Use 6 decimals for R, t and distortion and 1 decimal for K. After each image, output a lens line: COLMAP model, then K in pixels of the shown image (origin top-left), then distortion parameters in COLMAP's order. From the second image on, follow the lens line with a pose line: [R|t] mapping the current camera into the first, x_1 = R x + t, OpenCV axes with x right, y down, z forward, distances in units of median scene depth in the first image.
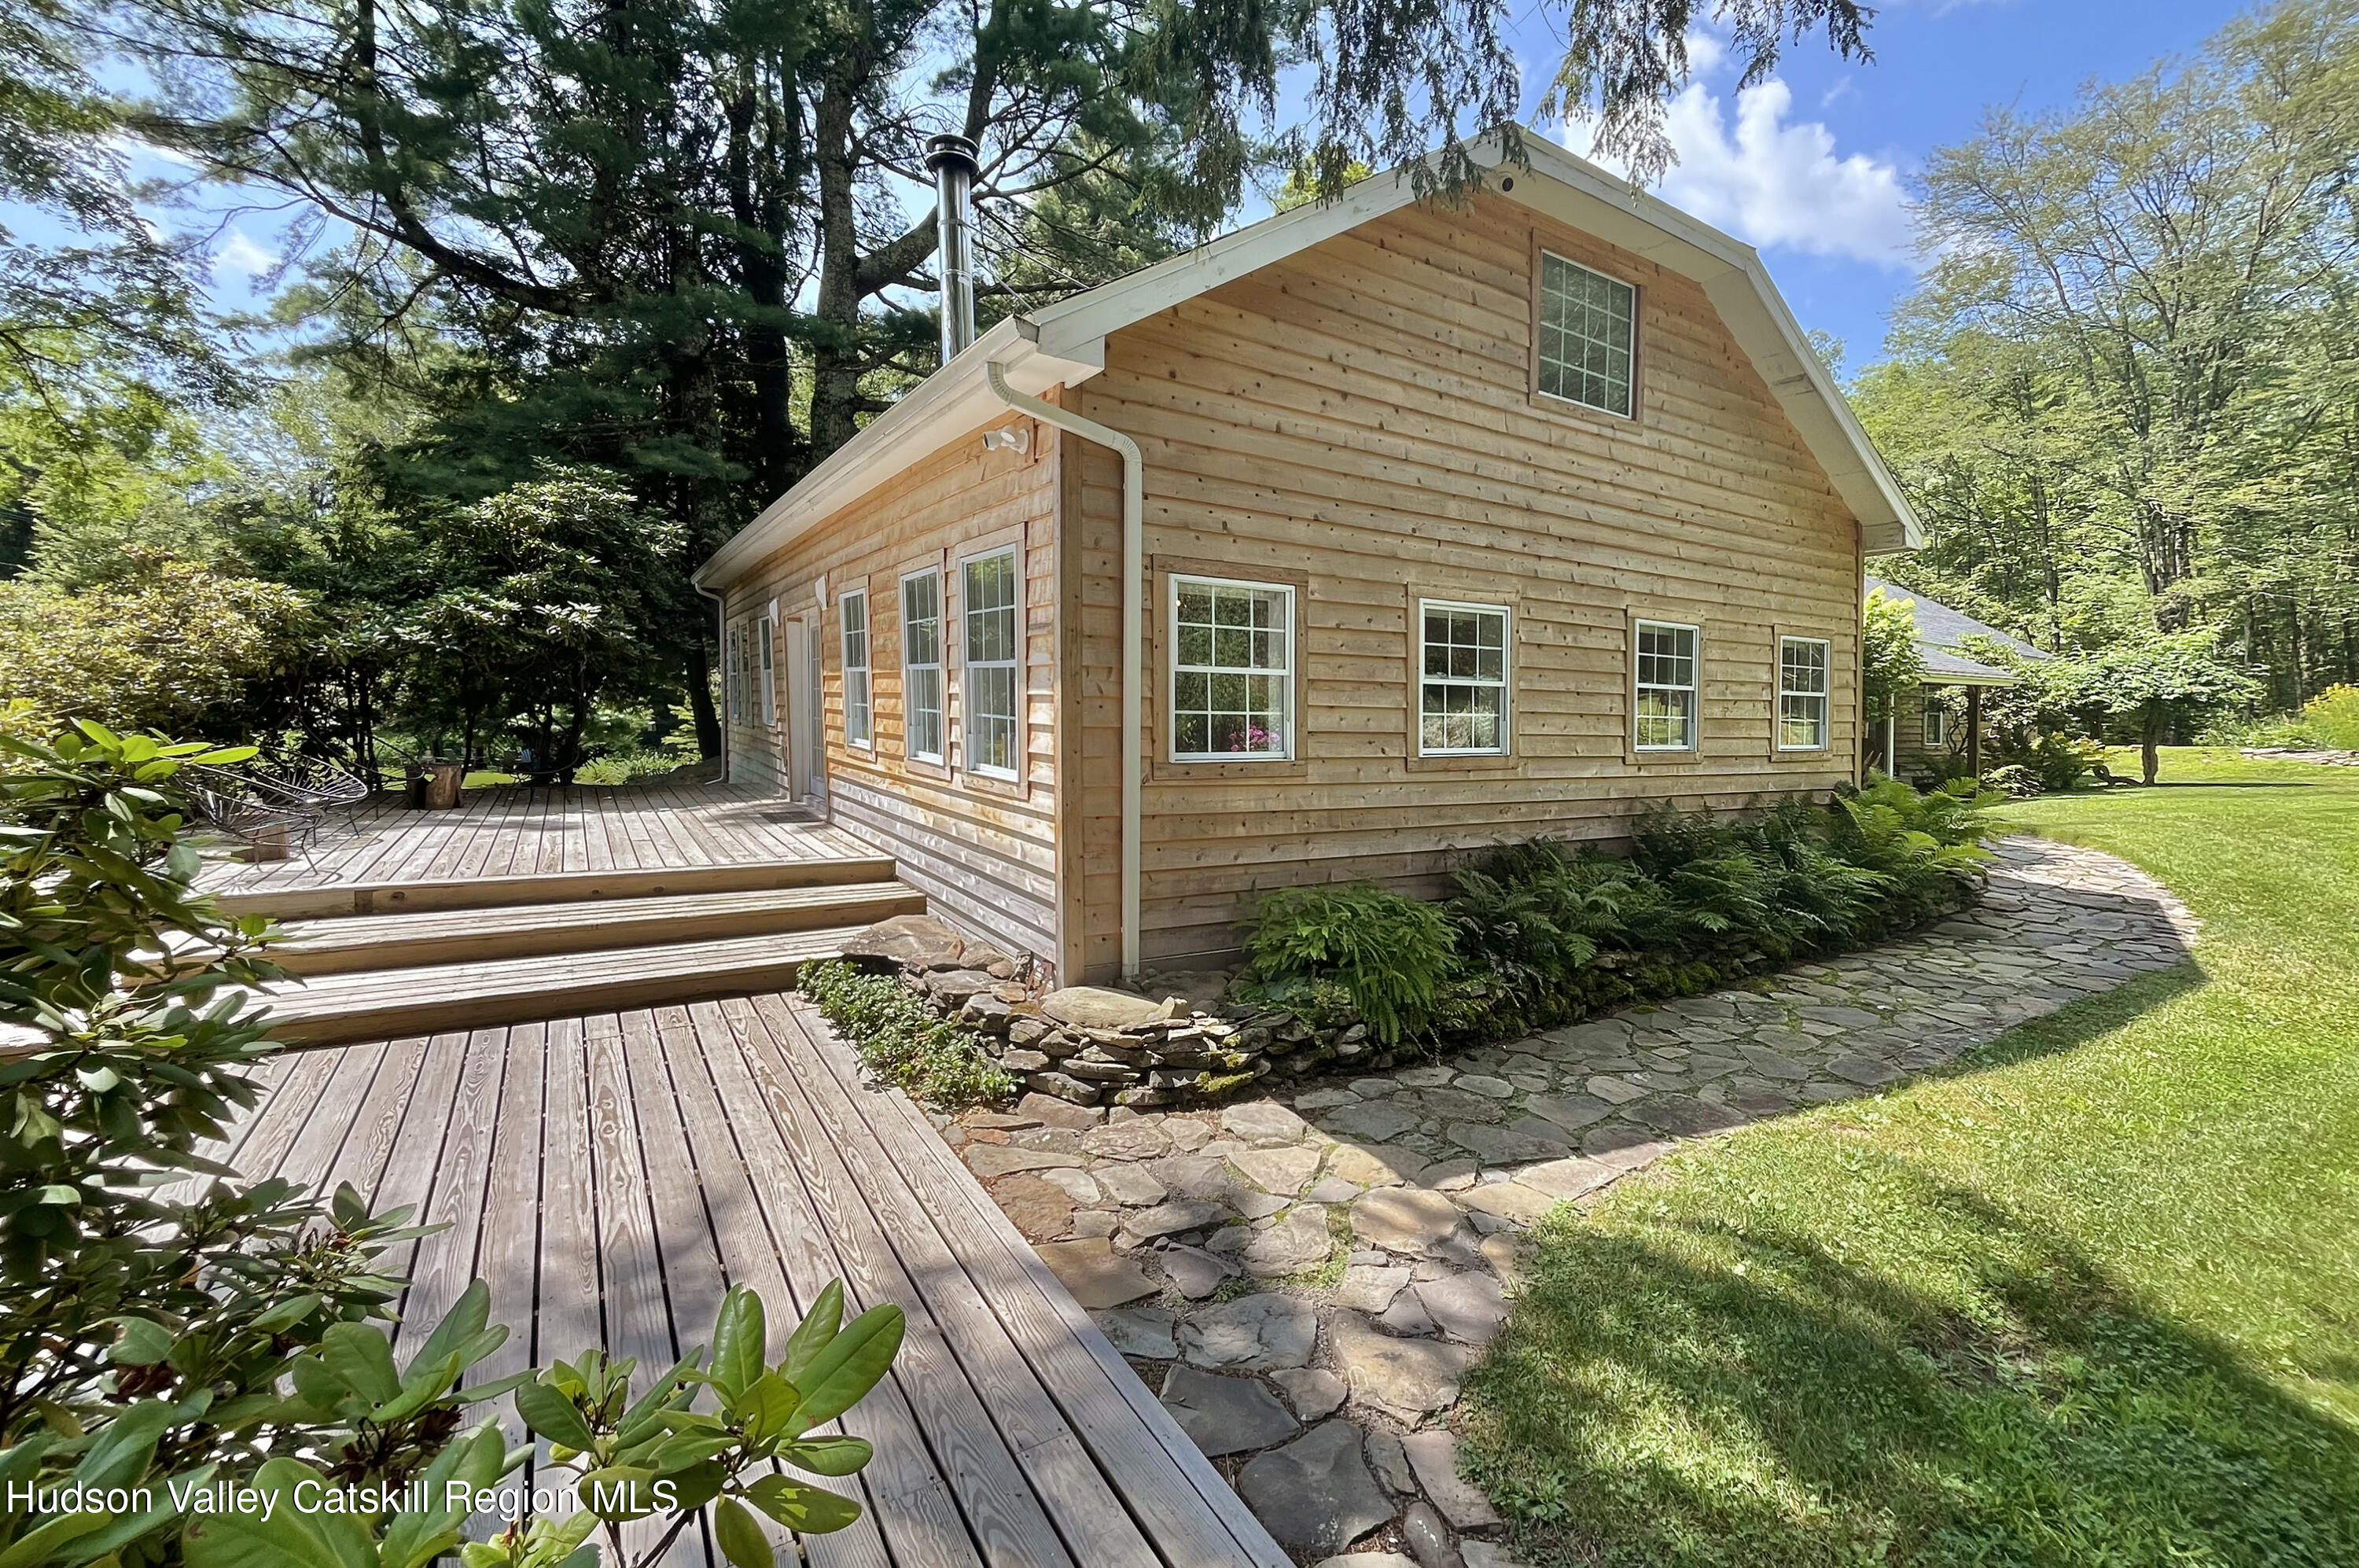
lens RADIAL K [[994.0, 0, 1189.8], [0, 994.0, 723.4], [0, 0, 1]] dist [-0.003583, -0.000529]
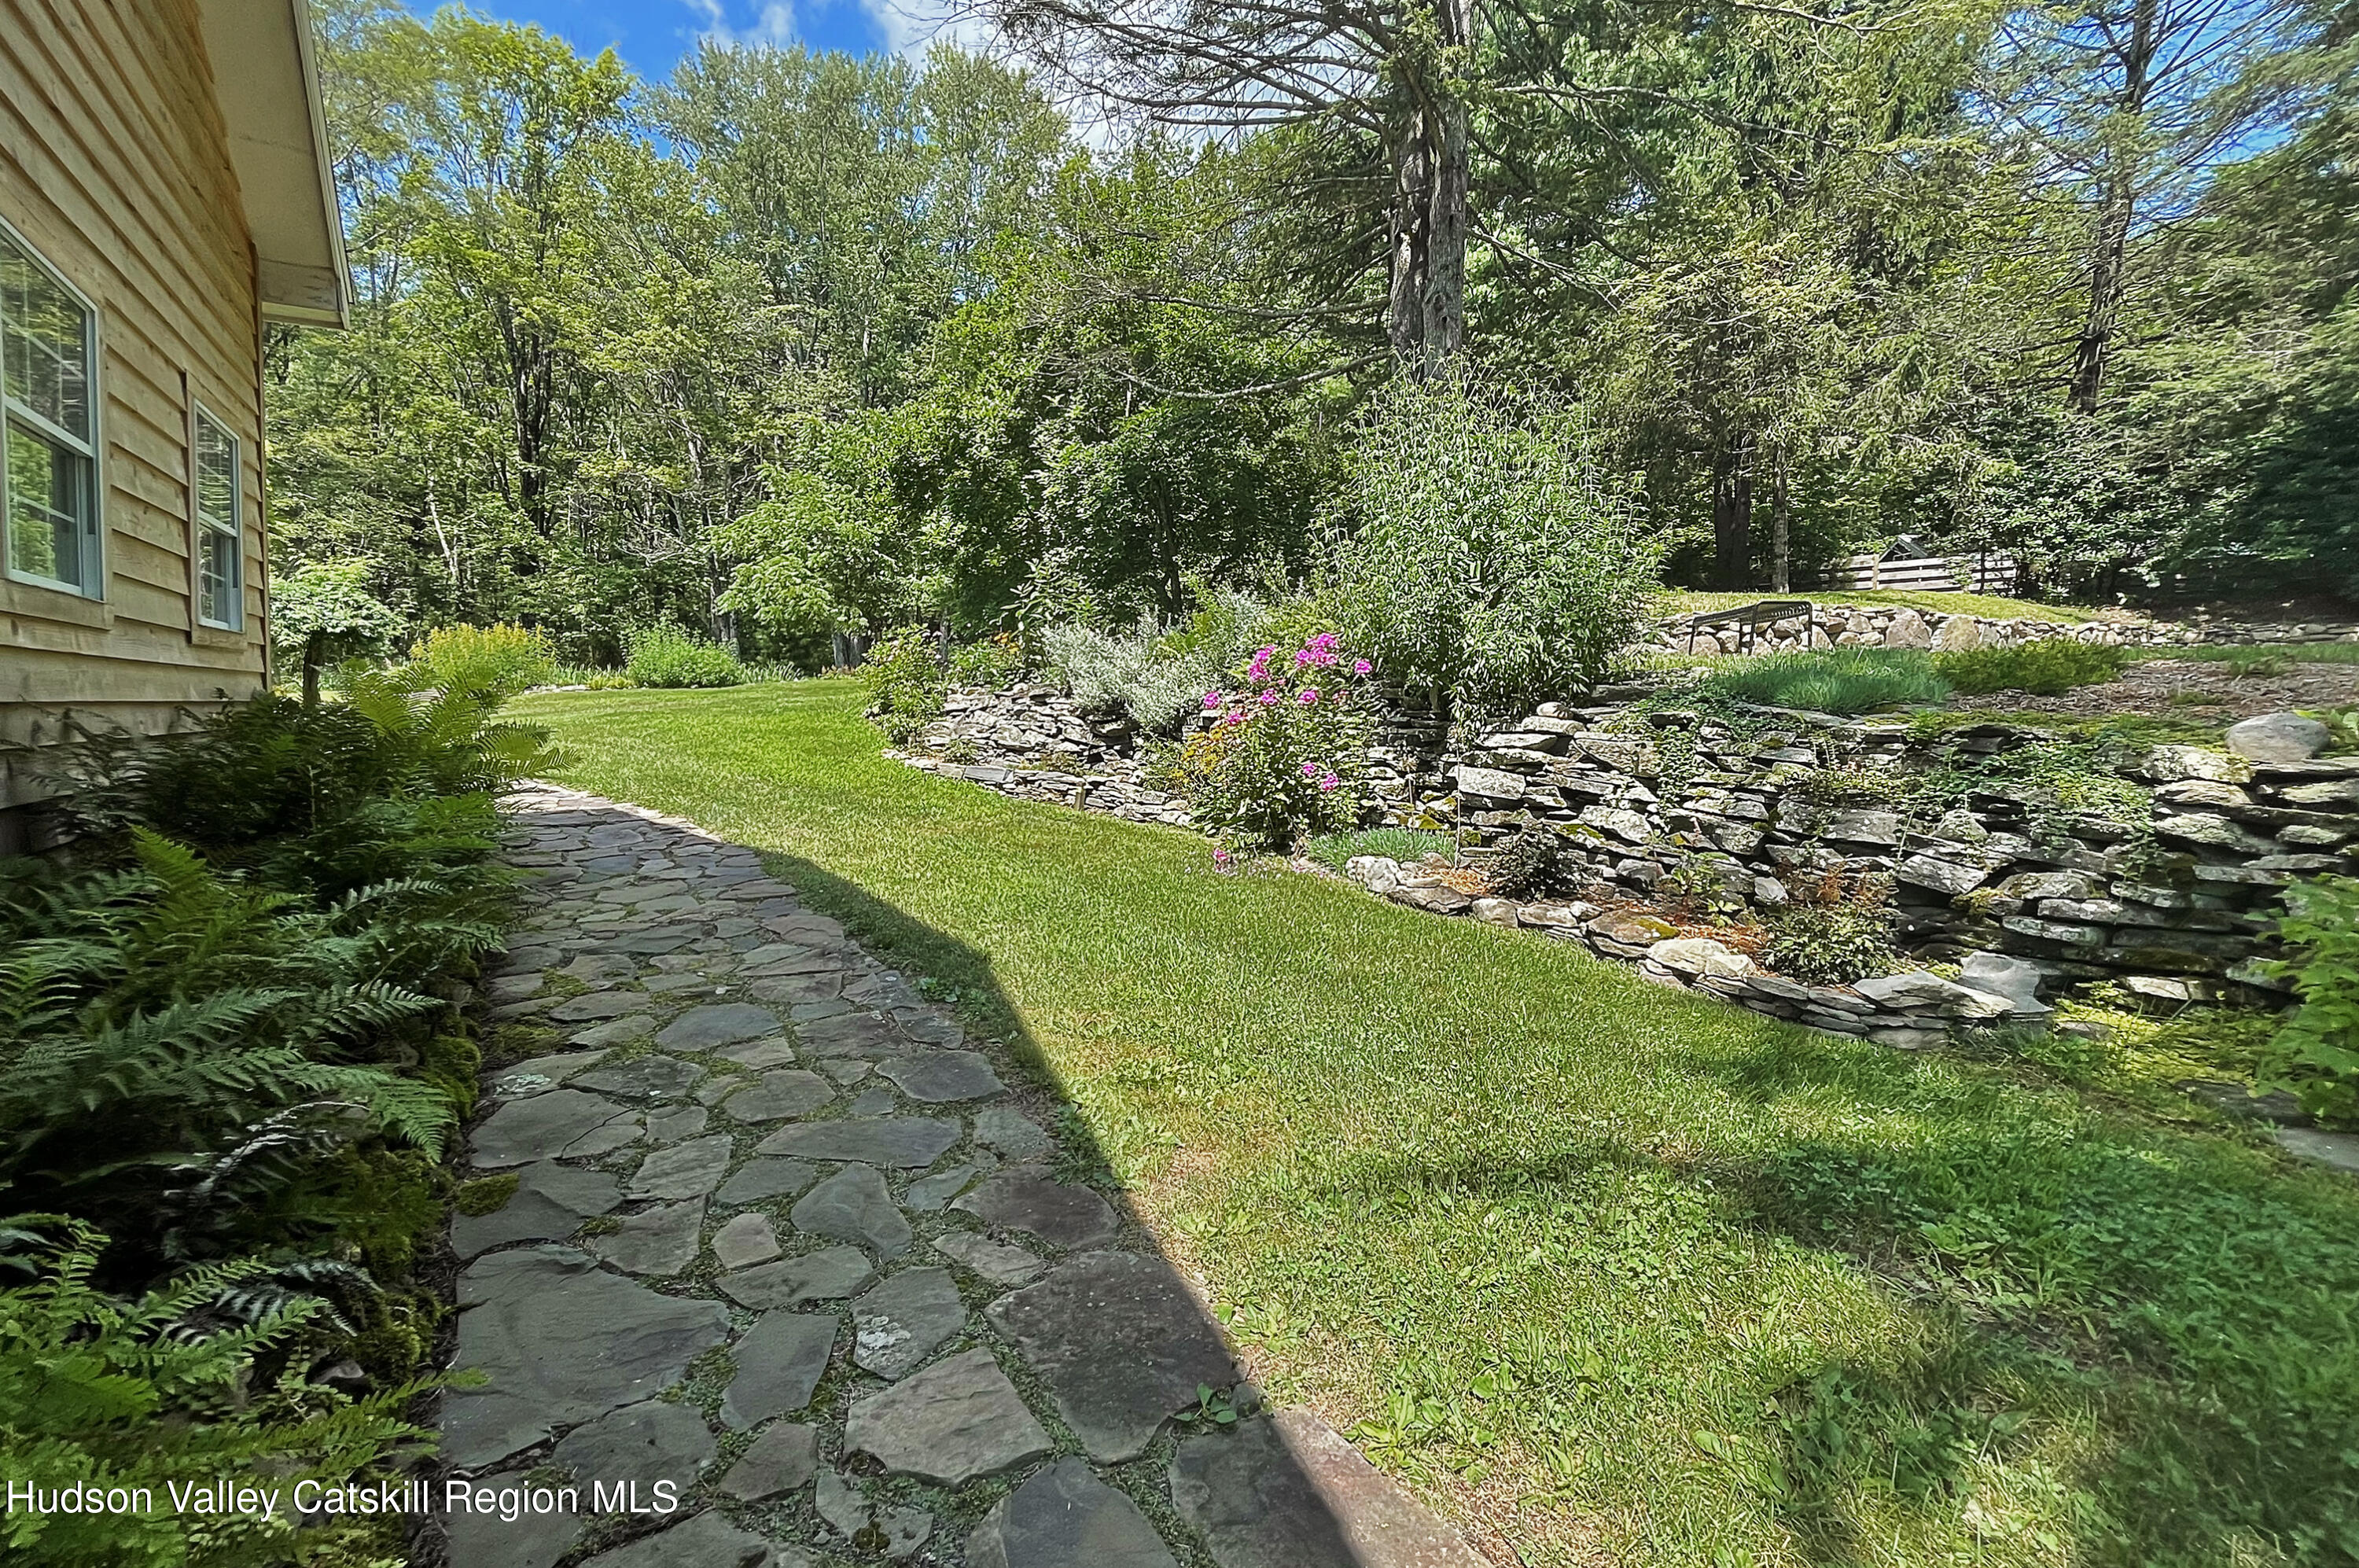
lens RADIAL K [[994.0, 0, 1150.3], [0, 994.0, 735.7], [0, 0, 1]] dist [-0.003583, -0.000529]
pose [[-0.021819, -0.065713, 0.997600, 0.082690], [0.025813, 0.997468, 0.066269, 0.093054], [-0.999429, 0.027197, -0.020067, 0.744524]]
